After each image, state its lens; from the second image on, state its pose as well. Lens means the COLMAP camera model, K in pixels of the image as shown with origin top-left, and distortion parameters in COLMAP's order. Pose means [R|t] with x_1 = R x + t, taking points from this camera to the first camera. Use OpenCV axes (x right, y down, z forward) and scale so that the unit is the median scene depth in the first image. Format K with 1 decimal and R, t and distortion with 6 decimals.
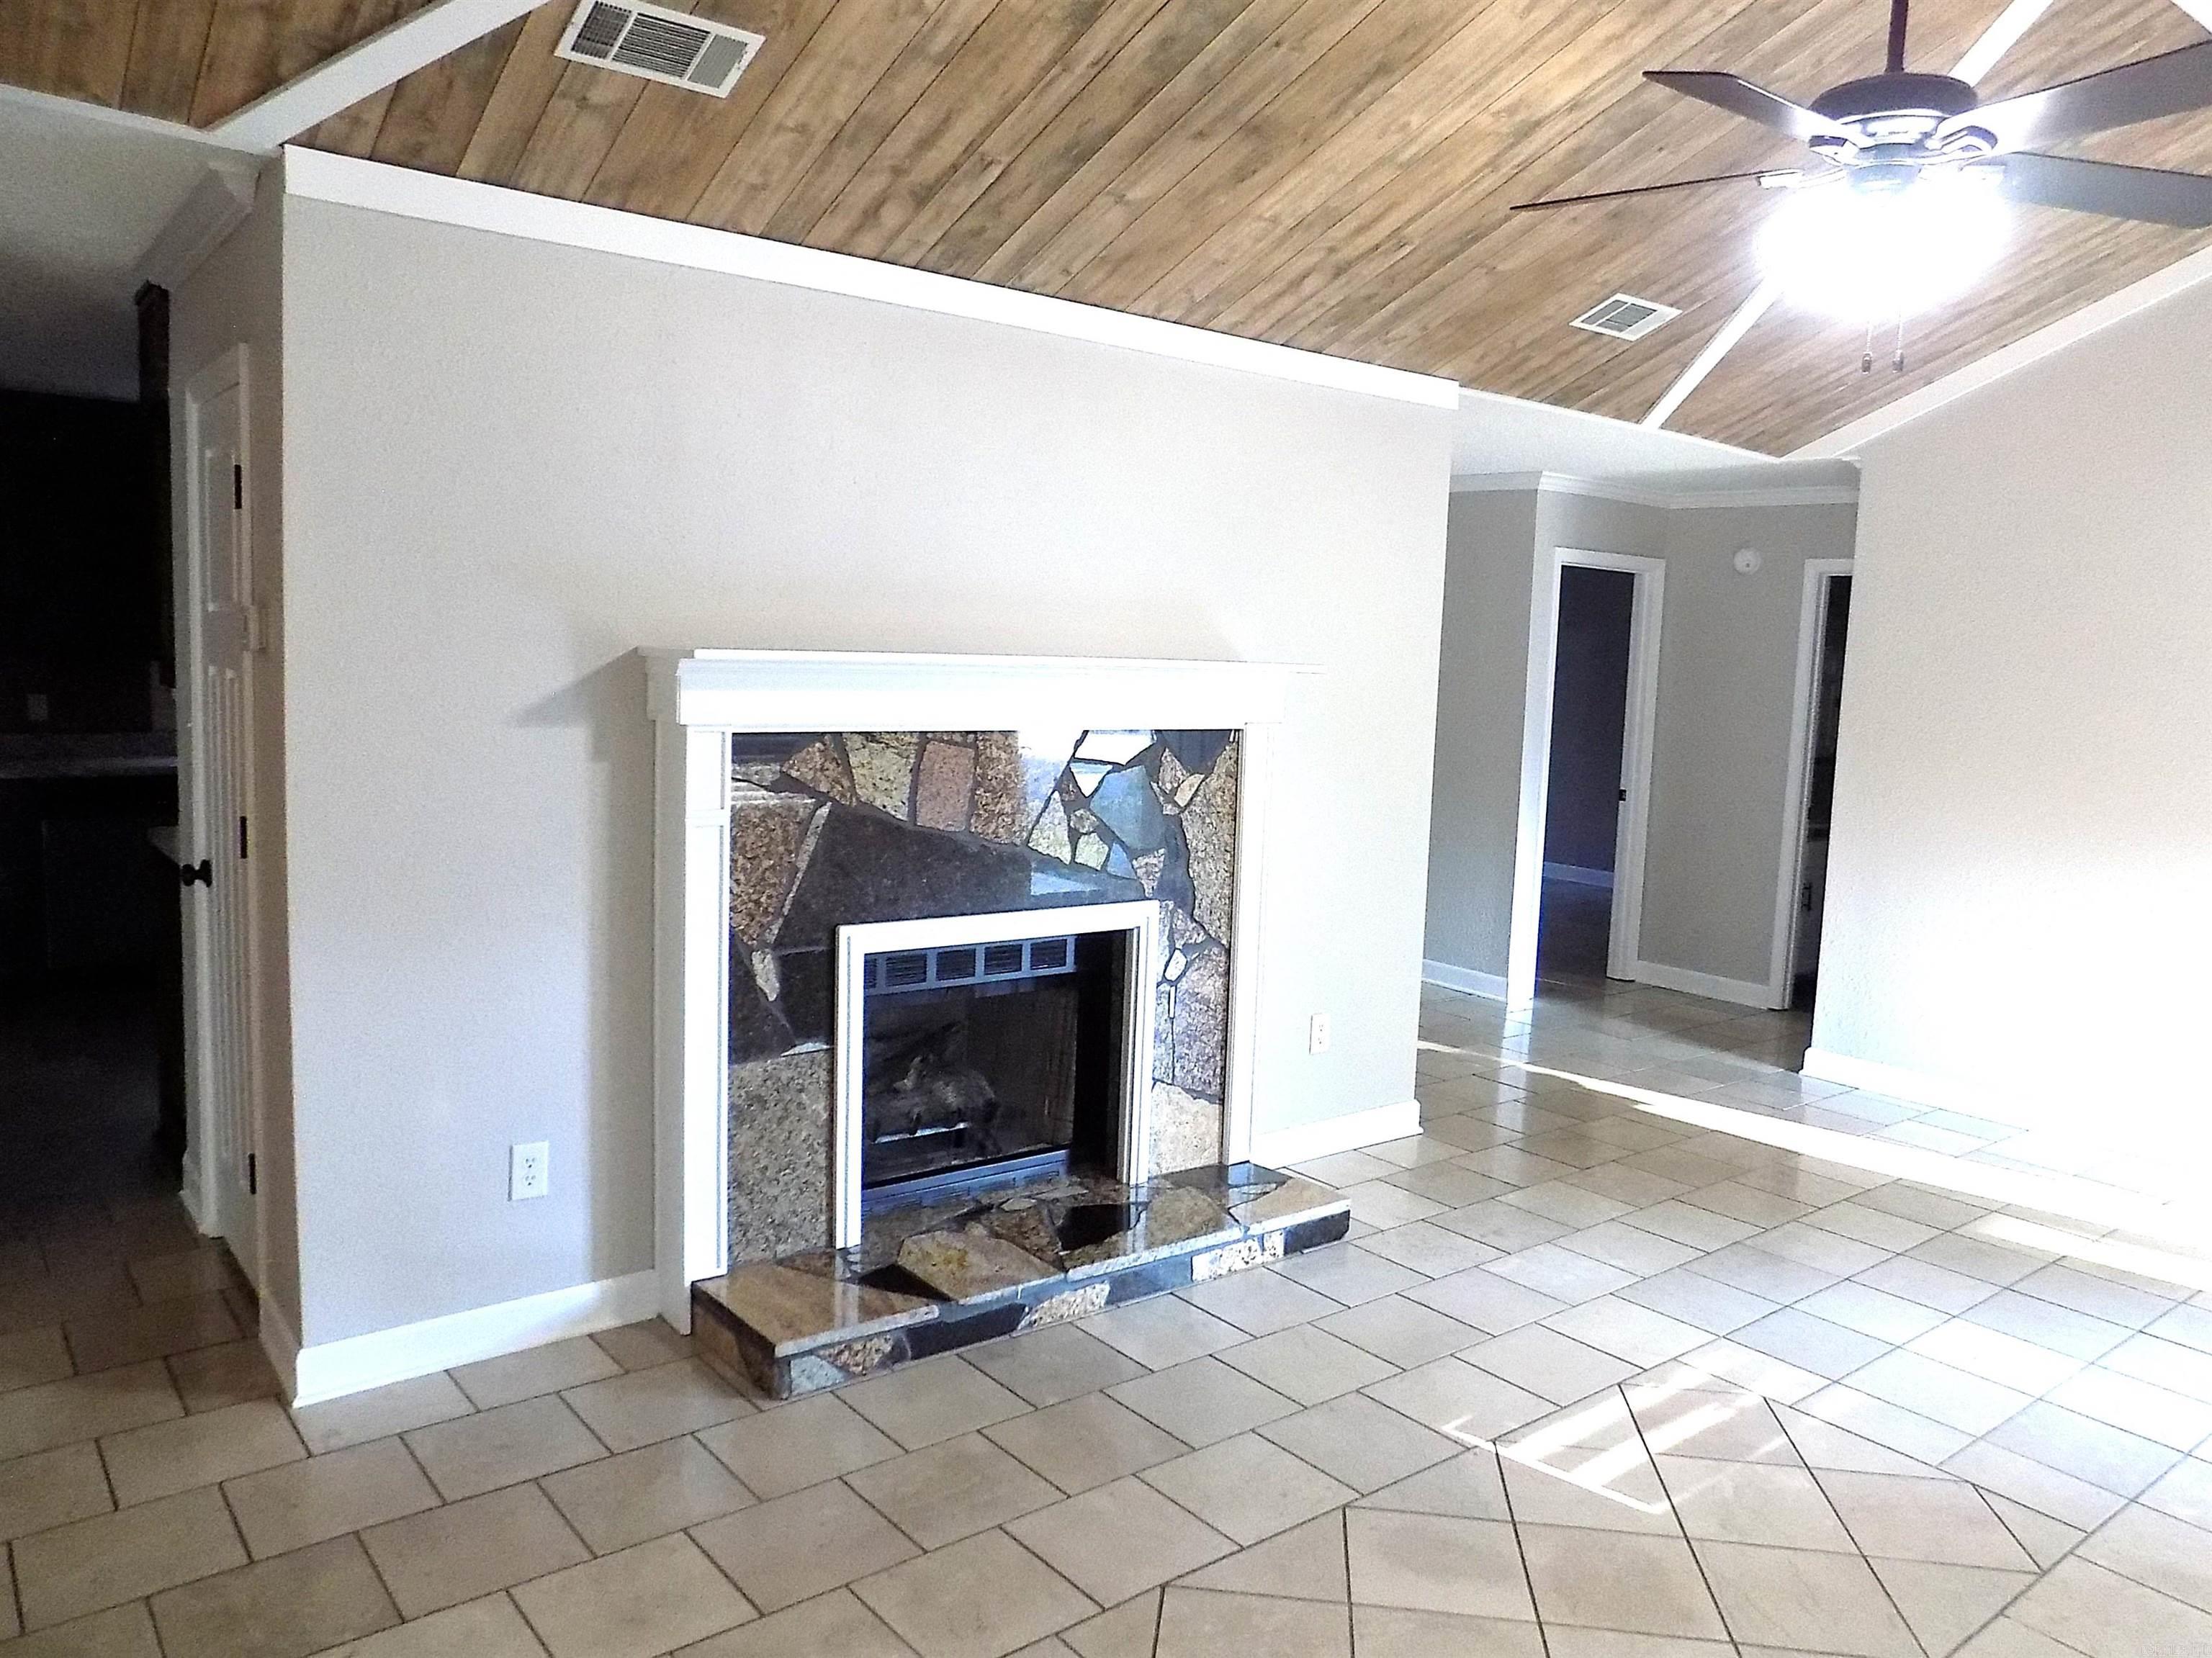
lens RADIAL K [[1525.6, 0, 1126.7], [0, 1525.6, 830.7], [0, 0, 1]] dist [-0.045903, 0.027014]
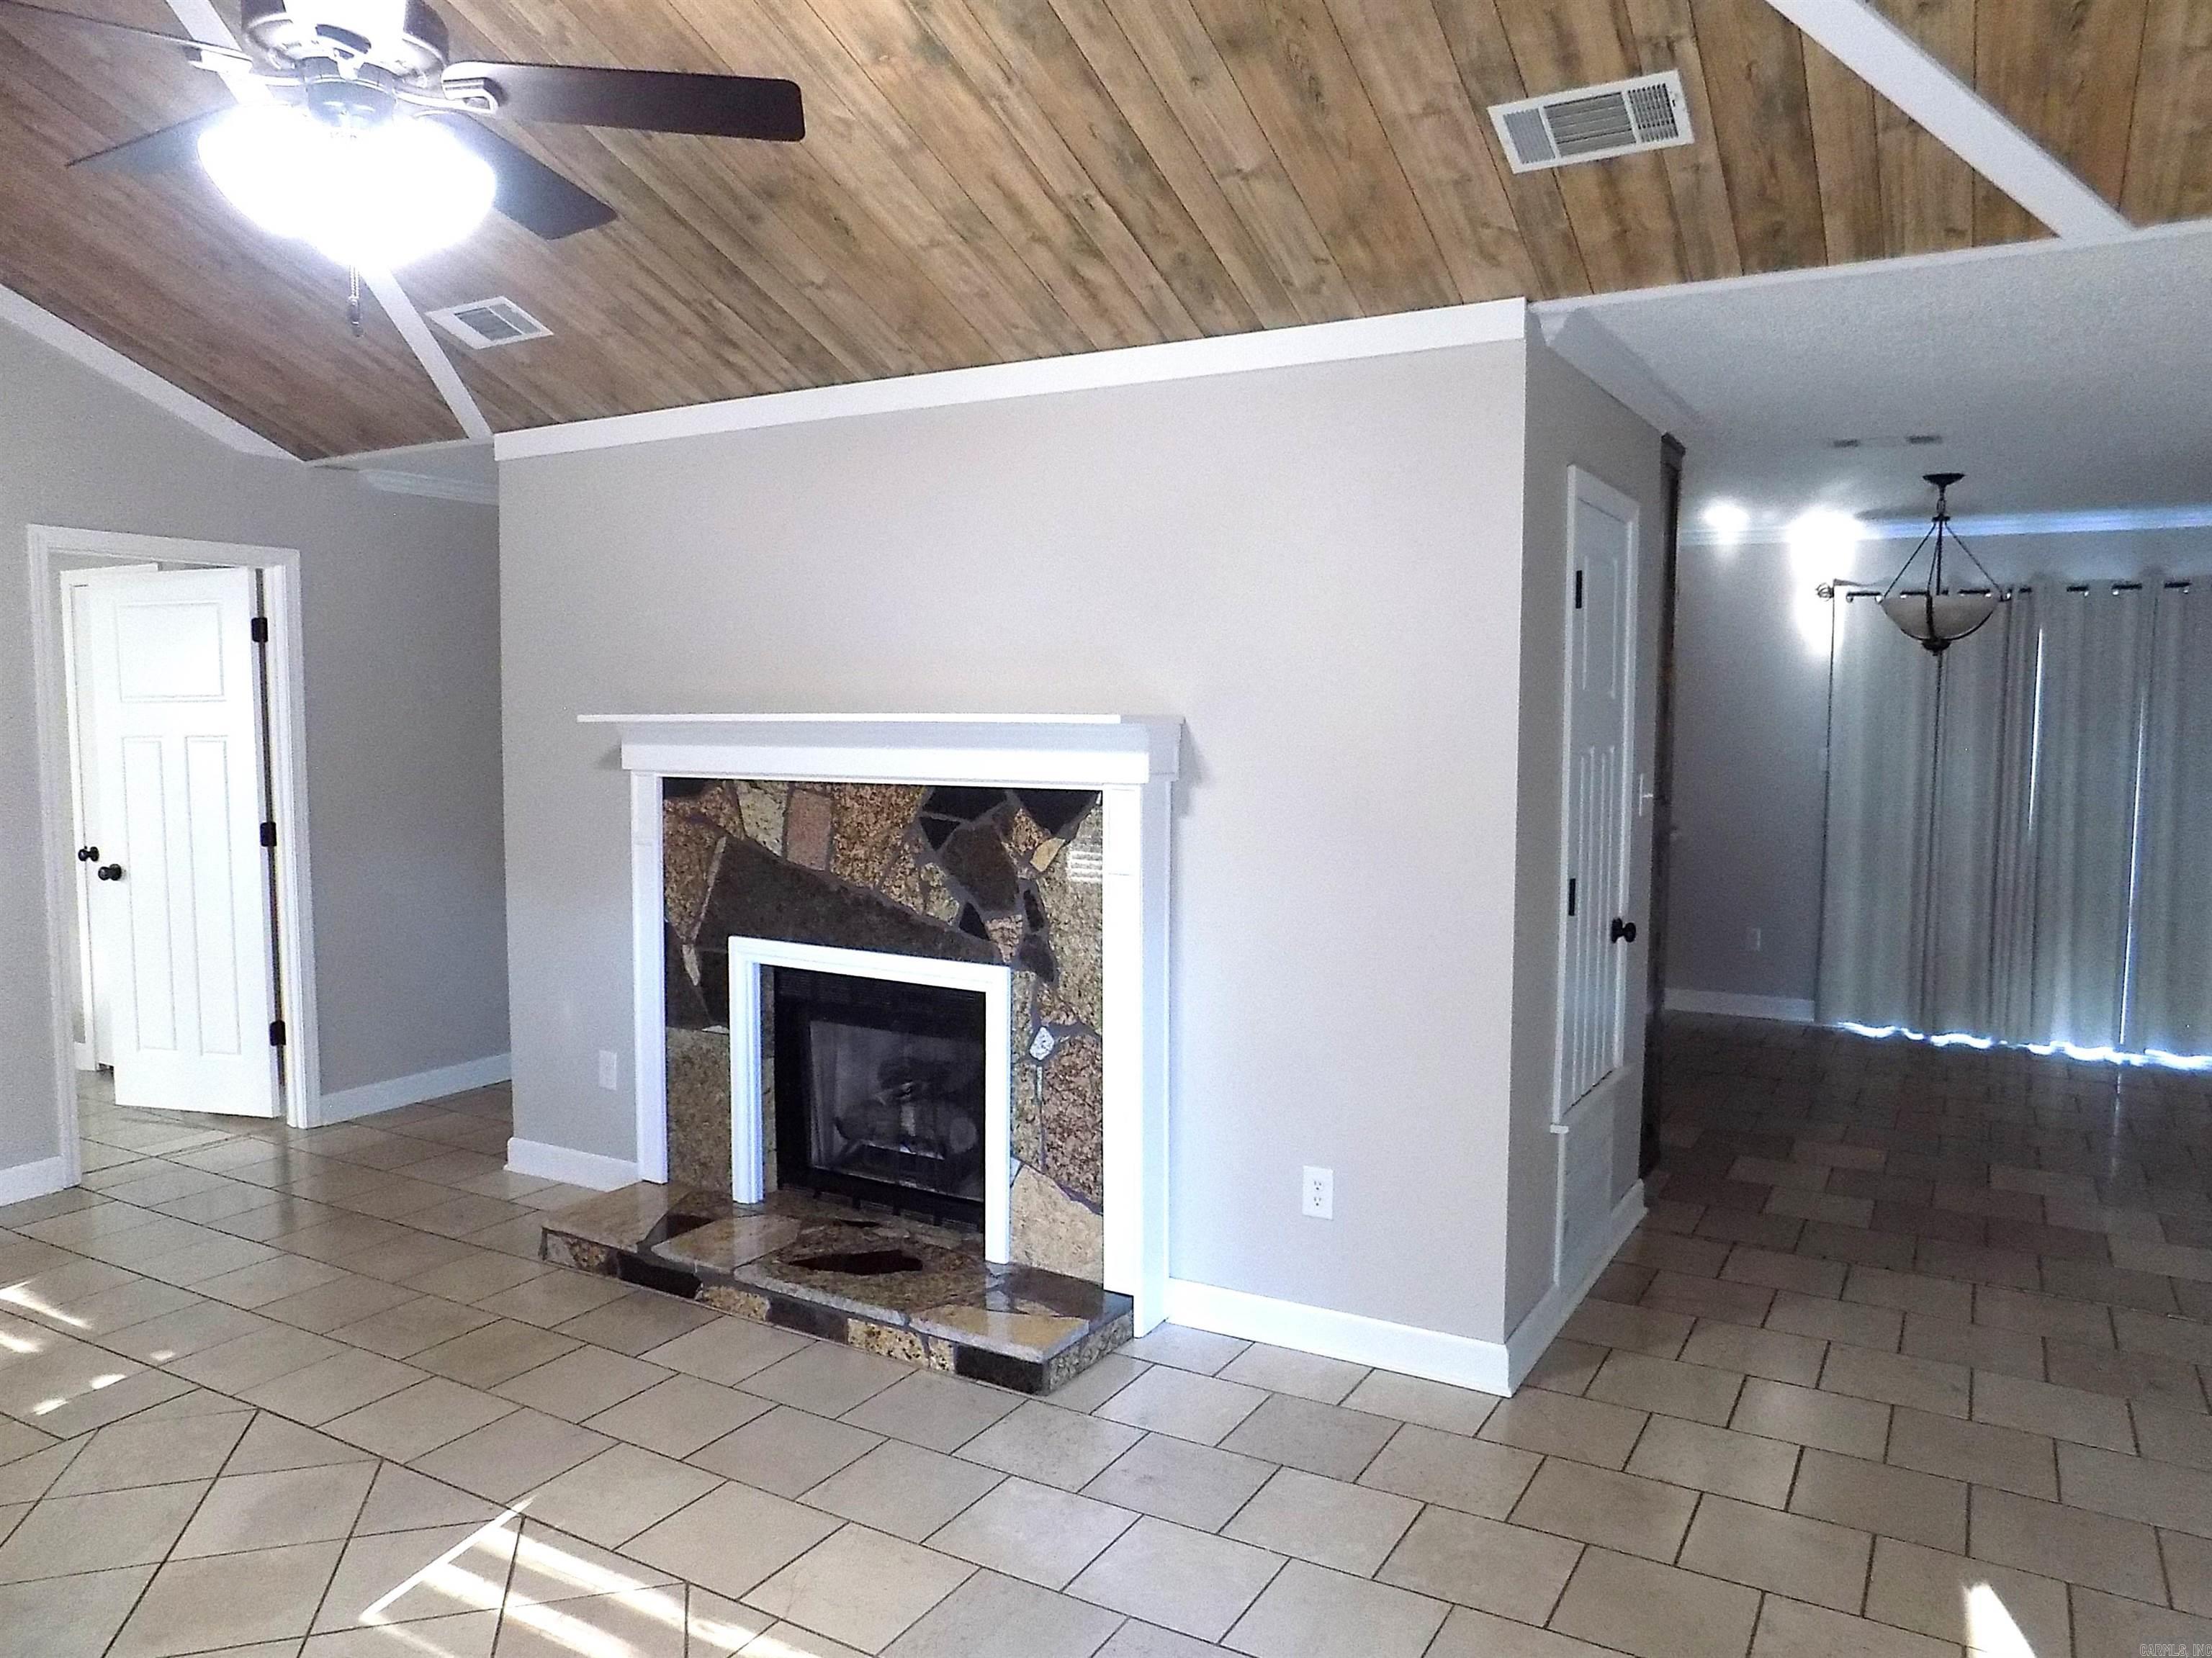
lens RADIAL K [[1525.6, 0, 1125.4], [0, 1525.6, 834.2], [0, 0, 1]] dist [-0.045903, 0.027014]
pose [[0.383510, 0.045934, -0.922394, 1.028921], [-0.093827, 0.995532, 0.010566, -0.060197], [0.918758, 0.082493, 0.386106, 0.778749]]
